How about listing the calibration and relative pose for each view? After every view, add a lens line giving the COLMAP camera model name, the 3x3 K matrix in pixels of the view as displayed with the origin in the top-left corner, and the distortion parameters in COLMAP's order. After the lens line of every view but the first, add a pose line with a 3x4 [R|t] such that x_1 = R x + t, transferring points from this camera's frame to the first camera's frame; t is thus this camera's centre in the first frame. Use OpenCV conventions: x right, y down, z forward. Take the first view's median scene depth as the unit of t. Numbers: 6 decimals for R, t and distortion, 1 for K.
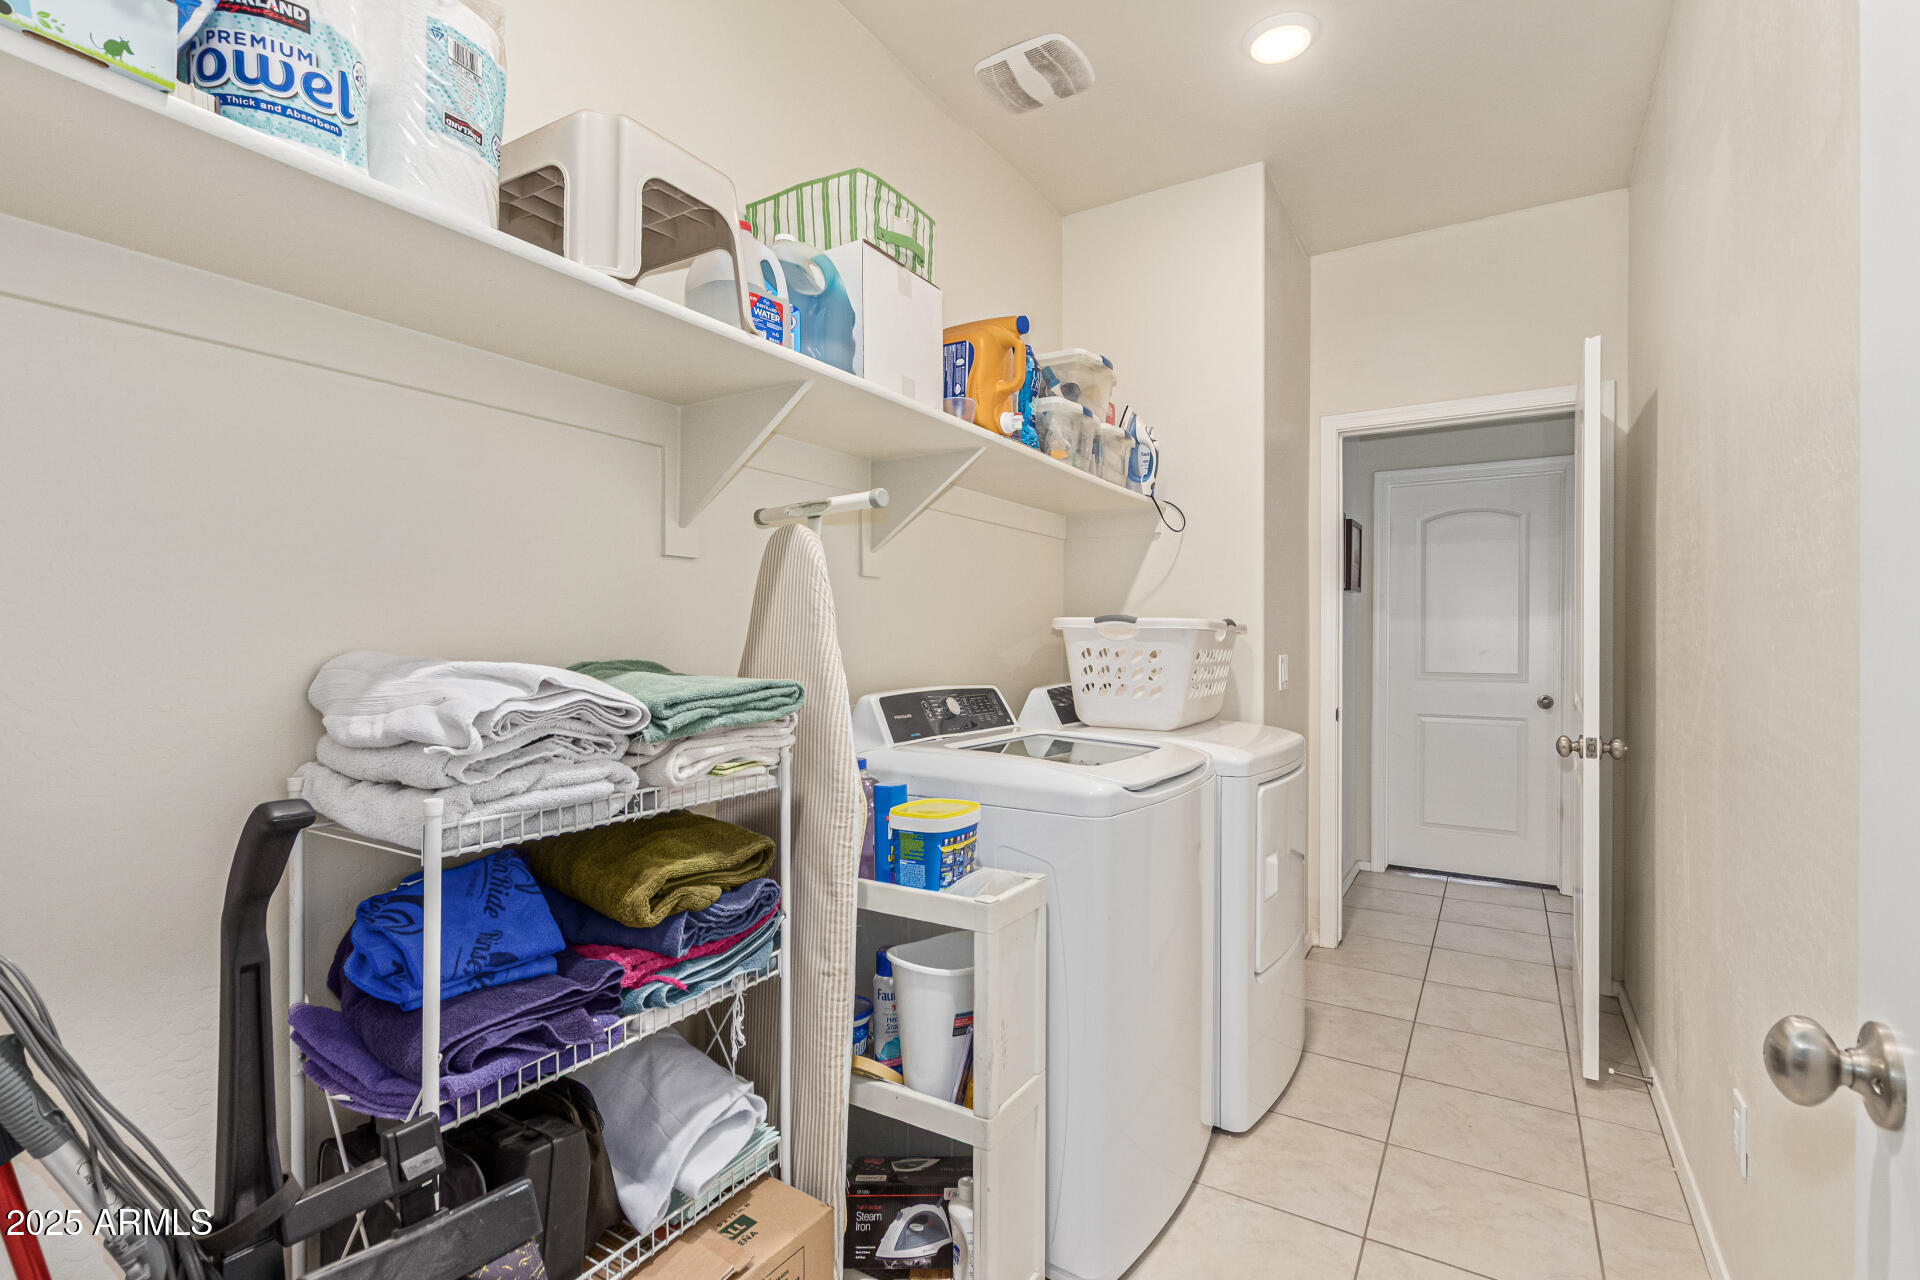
lens RADIAL K [[892.5, 0, 955.5], [0, 892.5, 641.7], [0, 0, 1]] dist [0.004248, 0.000066]
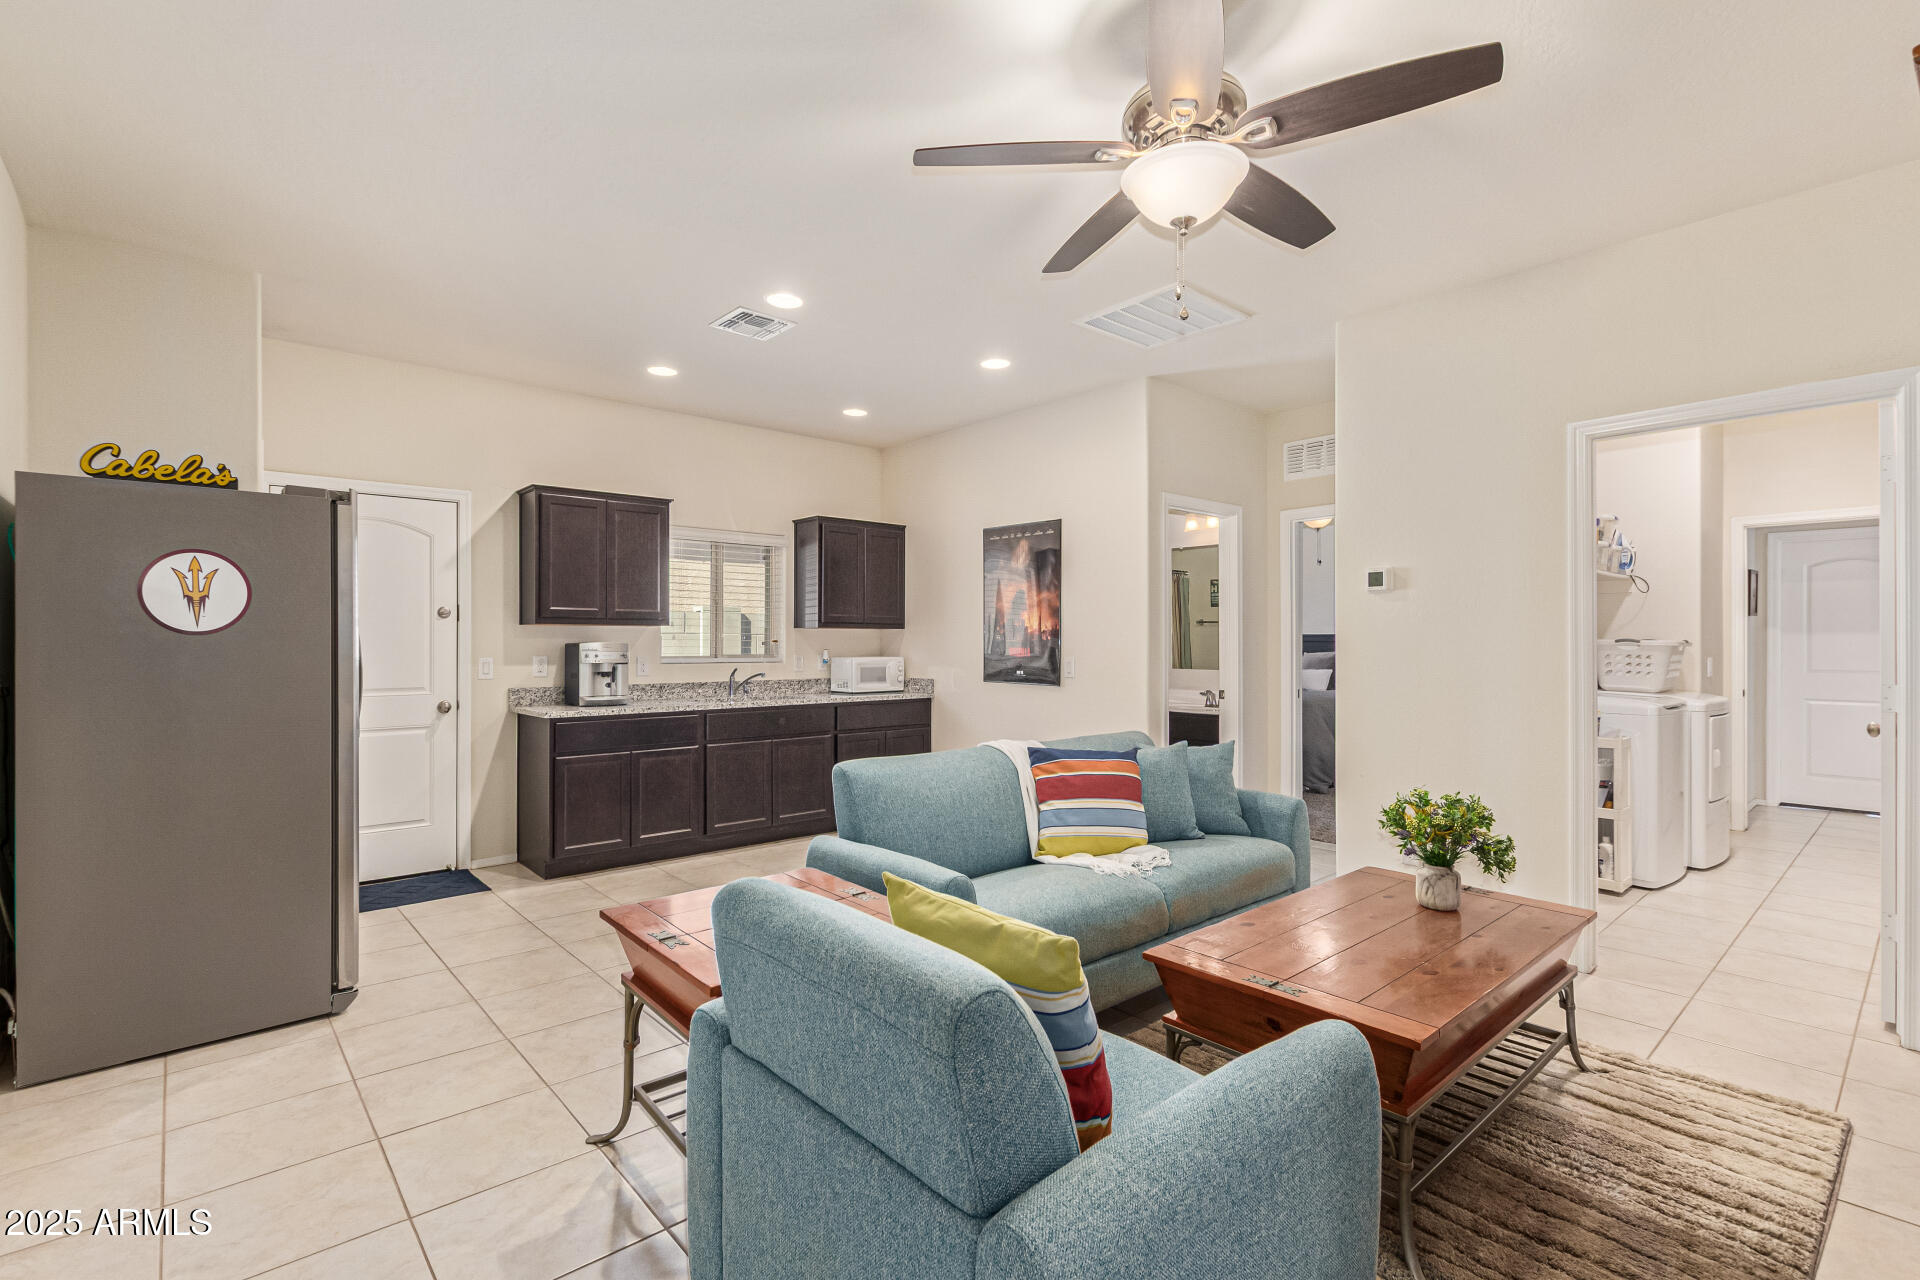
lens RADIAL K [[892.5, 0, 959.3], [0, 892.5, 634.8], [0, 0, 1]] dist [0.004248, 0.000066]
pose [[0.958445, -0.003688, -0.285255, -0.597285], [0.002985, 0.999991, -0.002900, -0.030465], [0.285263, 0.001928, 0.958447, -1.222518]]
